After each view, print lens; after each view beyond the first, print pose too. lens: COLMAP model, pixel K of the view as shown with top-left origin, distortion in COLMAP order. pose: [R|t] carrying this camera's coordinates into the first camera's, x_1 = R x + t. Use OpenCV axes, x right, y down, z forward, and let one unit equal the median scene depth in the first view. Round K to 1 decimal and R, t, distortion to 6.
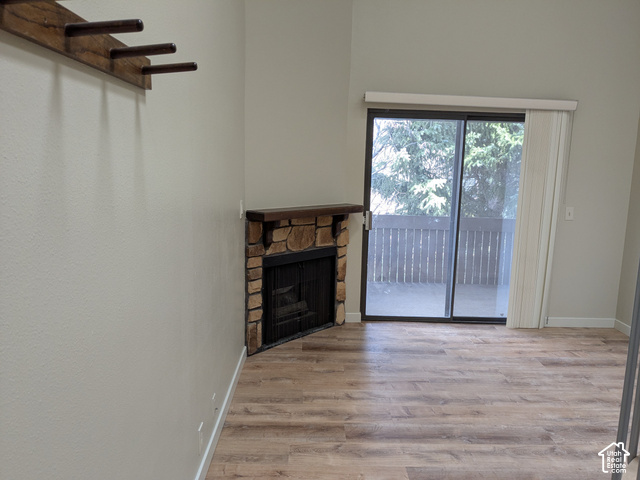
lens RADIAL K [[507.4, 0, 320.0], [0, 507.4, 240.0], [0, 0, 1]] dist [0.016369, -0.007737]
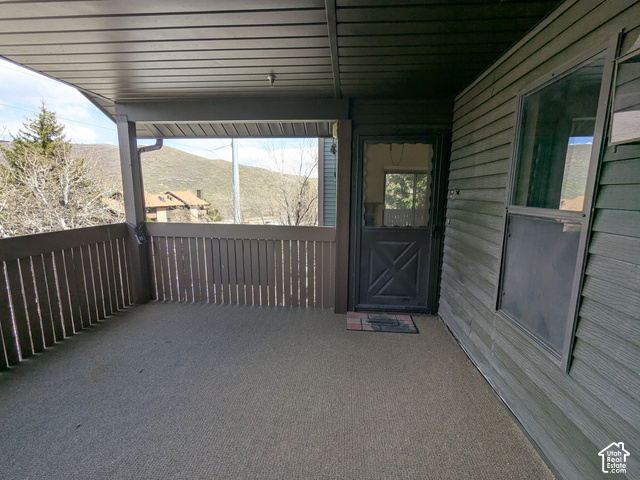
lens RADIAL K [[297.9, 0, 320.0], [0, 297.9, 240.0], [0, 0, 1]] dist [-0.000088, -0.000013]
pose [[0.994046, -0.000007, -0.108965, -0.113634], [0.000311, 0.999996, 0.002773, 0.185818], [0.108964, -0.002790, 0.994042, -0.988009]]
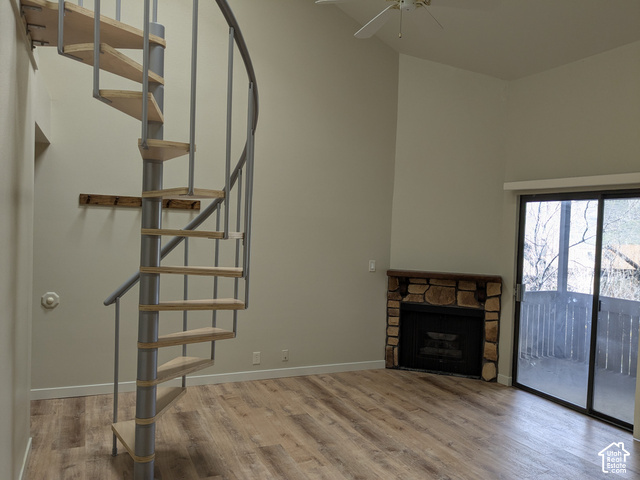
lens RADIAL K [[507.4, 0, 320.0], [0, 507.4, 240.0], [0, 0, 1]] dist [0.016369, -0.007737]
pose [[0.389791, 0.006821, -0.920878, 1.119004], [-0.171290, 0.983059, -0.065223, -0.006527], [0.904833, 0.183160, 0.384356, 0.192032]]
